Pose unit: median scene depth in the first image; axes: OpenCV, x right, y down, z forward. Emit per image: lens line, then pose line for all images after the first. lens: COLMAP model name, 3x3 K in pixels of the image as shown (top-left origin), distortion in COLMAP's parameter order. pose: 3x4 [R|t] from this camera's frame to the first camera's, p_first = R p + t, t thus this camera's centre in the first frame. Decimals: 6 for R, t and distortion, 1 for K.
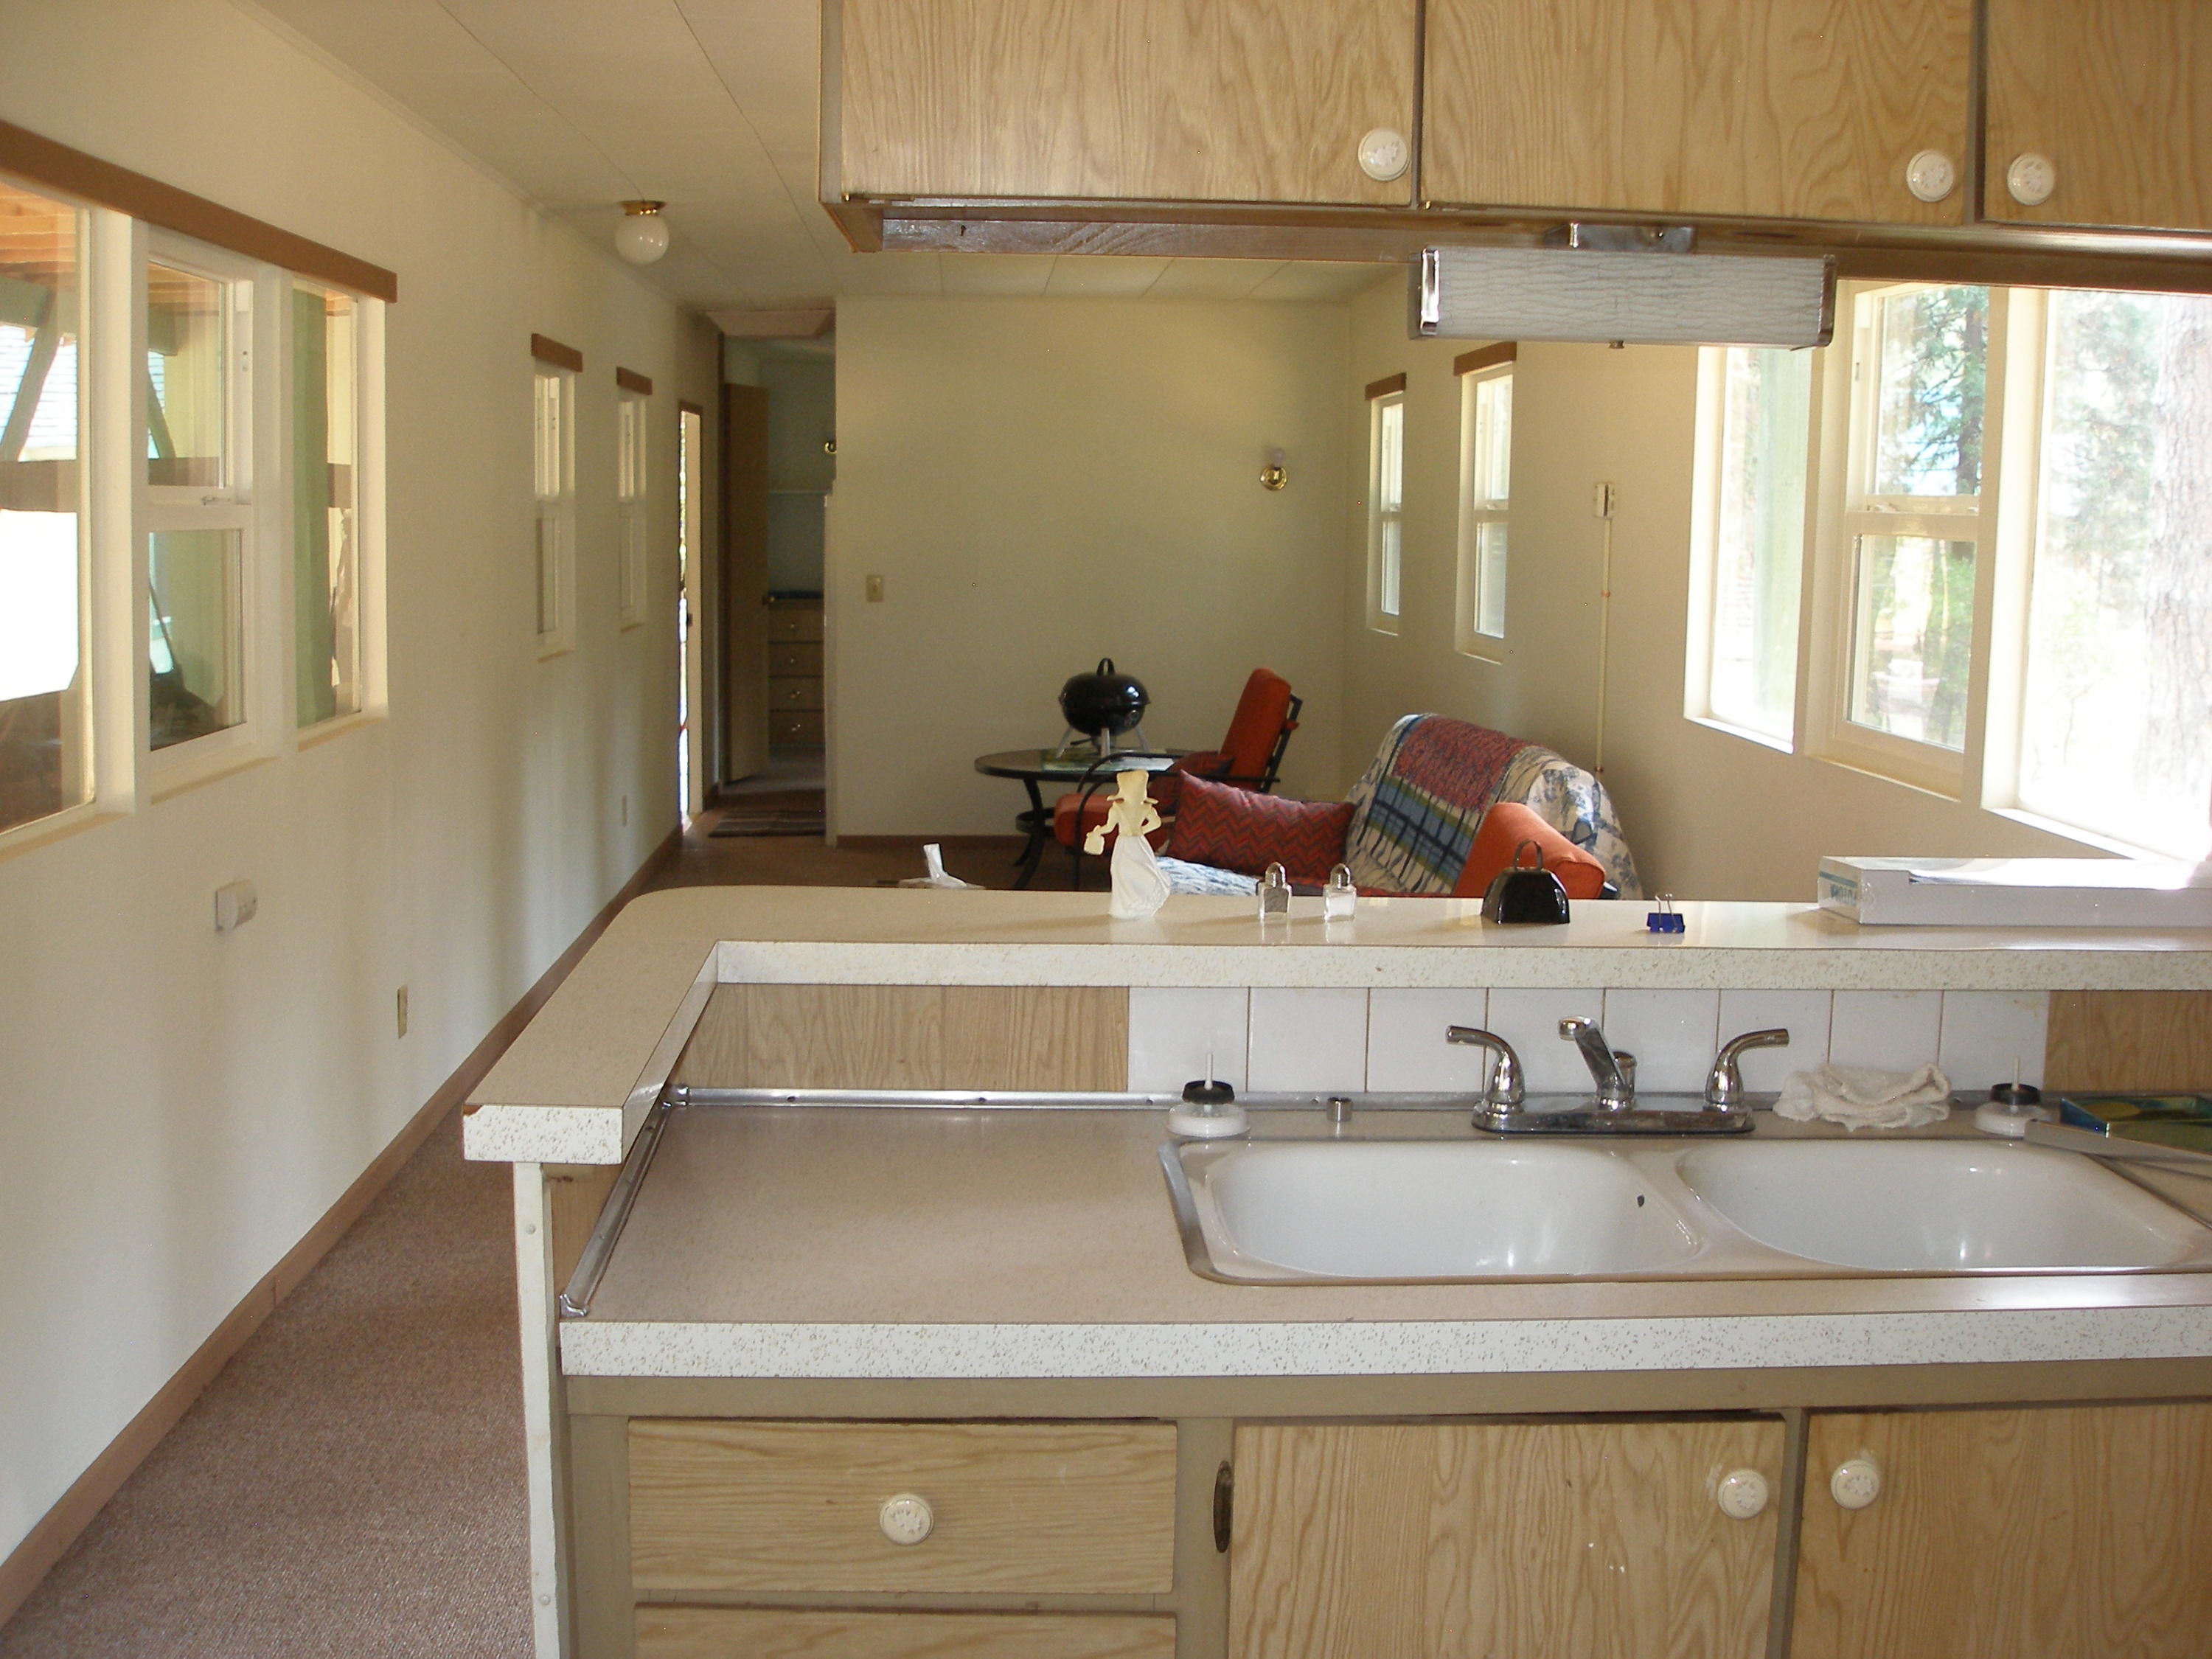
lens RADIAL K [[2480.9, 0, 1100.7], [0, 2480.9, 825.3], [0, 0, 1]] dist [-0.154144, 0.000000]
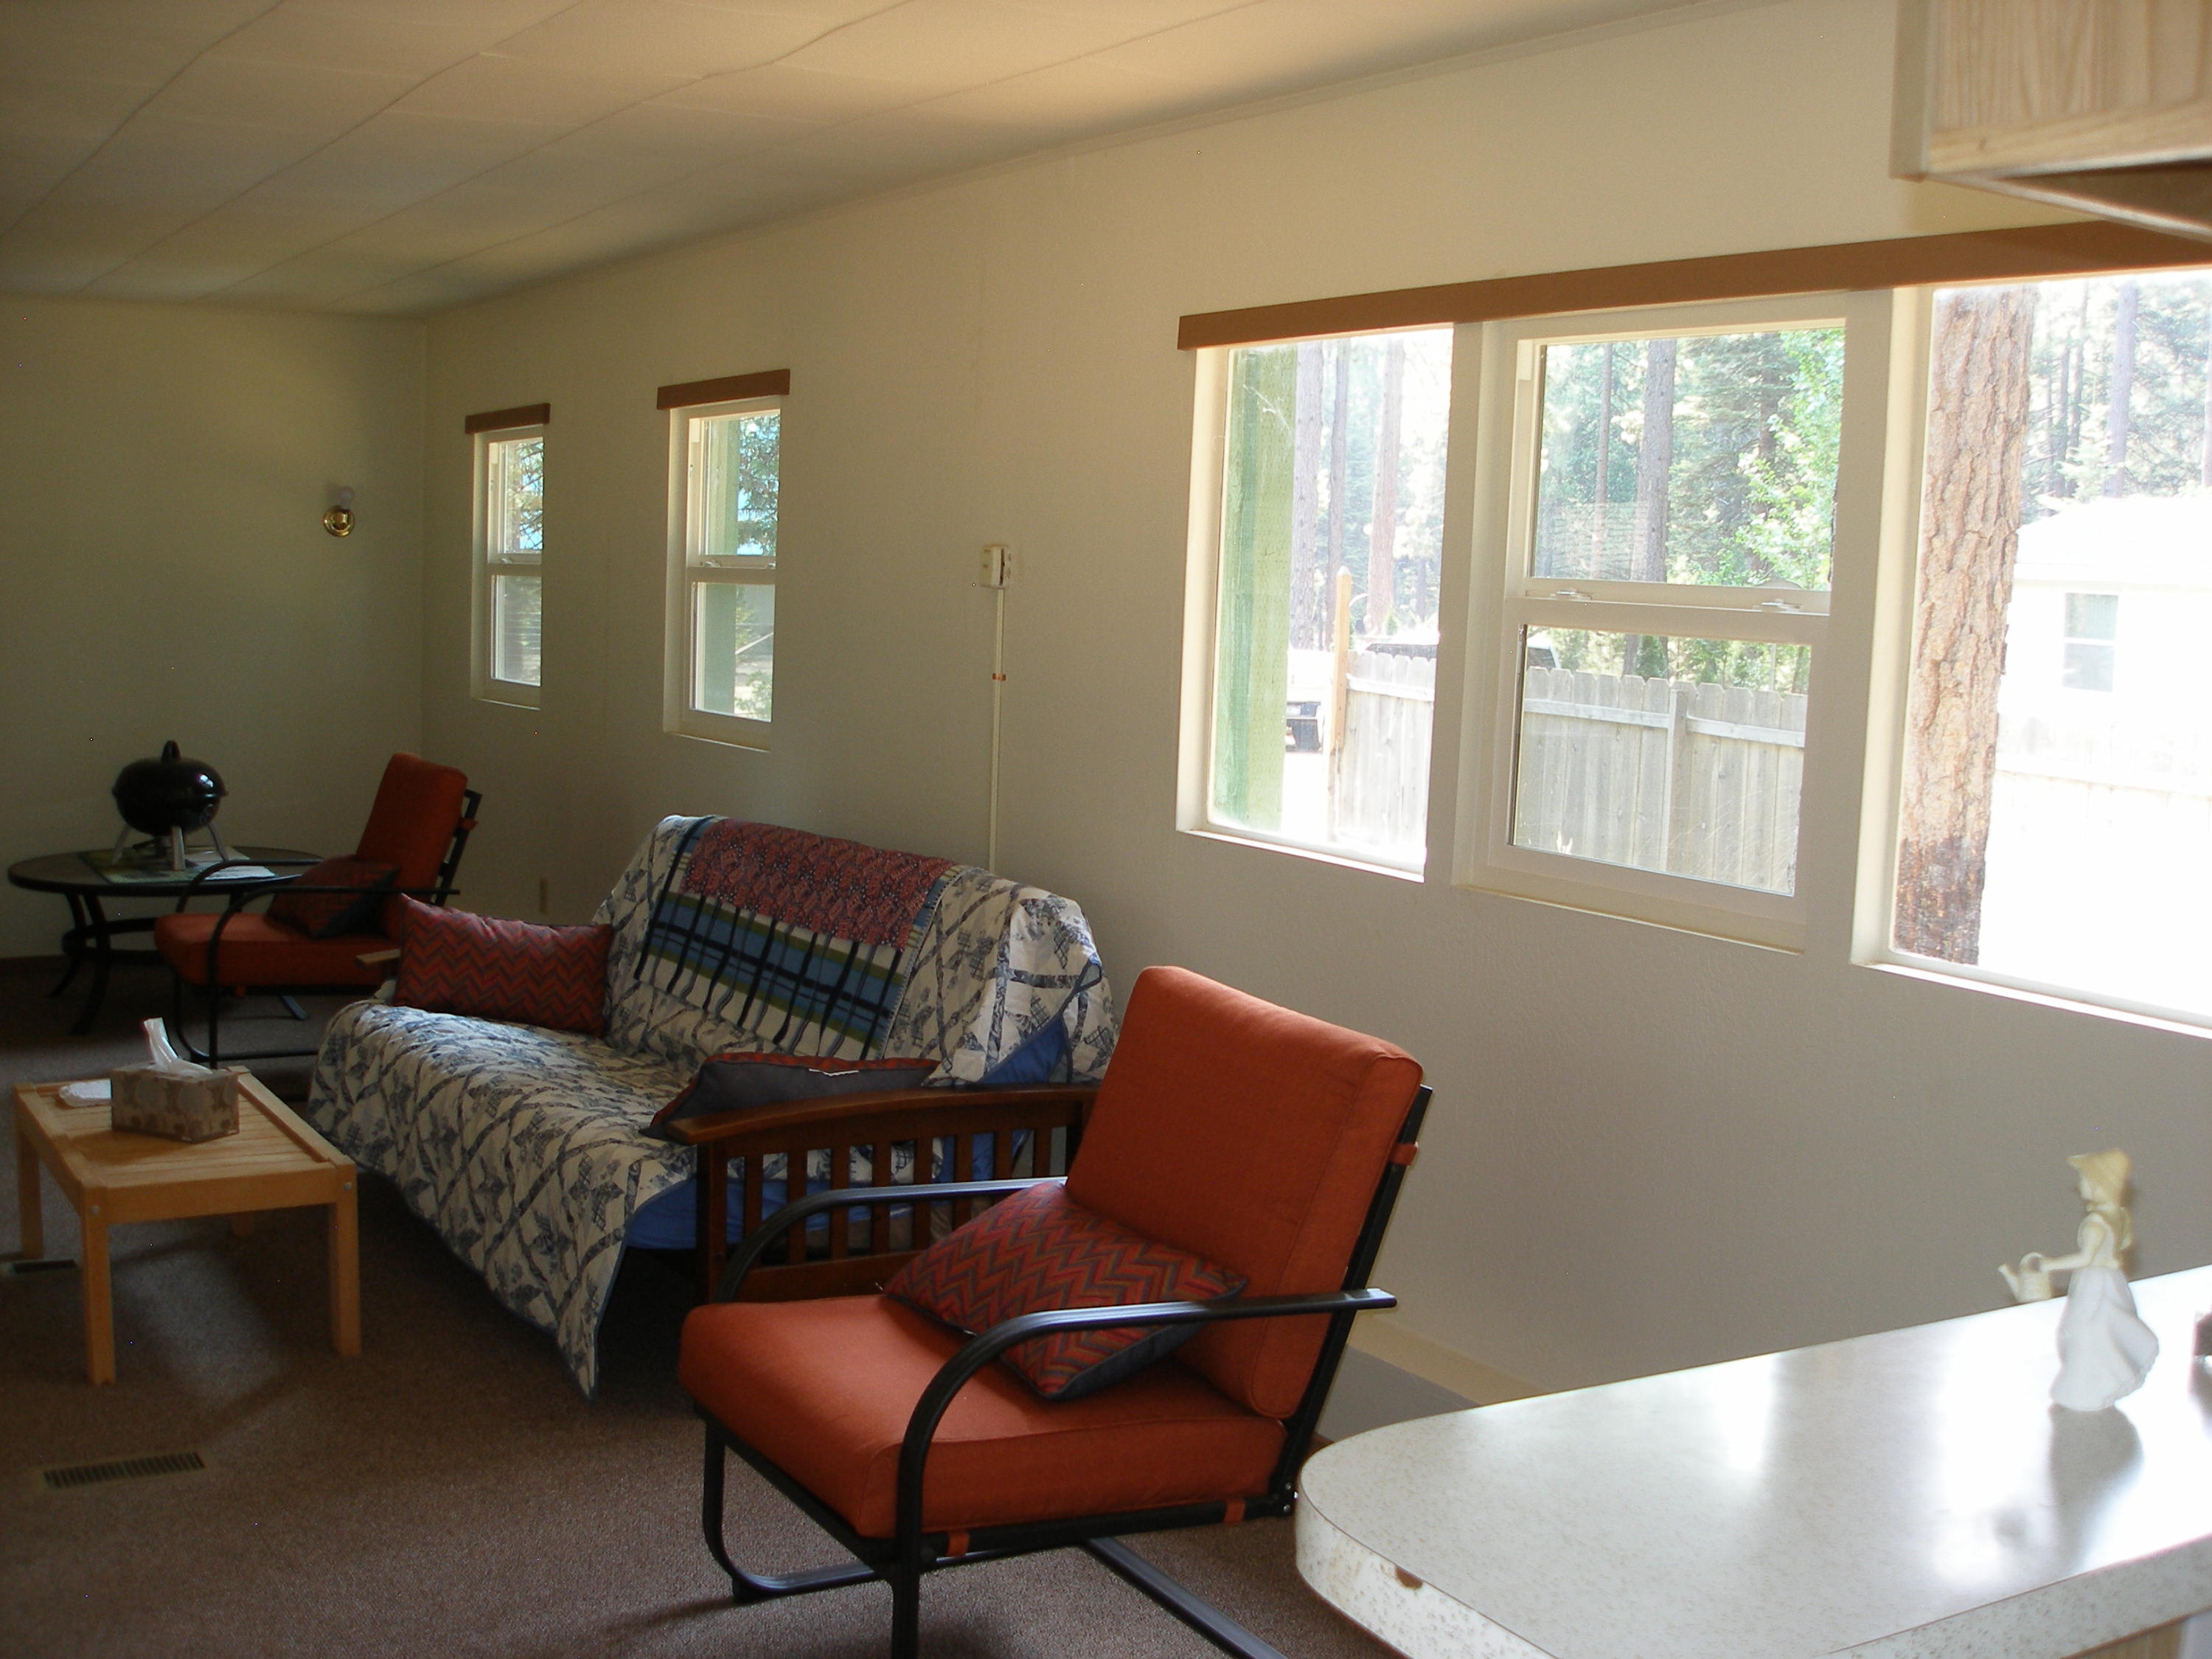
lens RADIAL K [[2480.9, 0, 1106.5], [0, 2480.9, 834.7], [0, 0, 1]] dist [-0.154144, 0.000000]
pose [[0.882116, -0.029317, 0.470119, -0.124986], [0.035073, 0.999379, -0.003488, -0.027659], [-0.469725, 0.019565, 0.882596, 0.182496]]
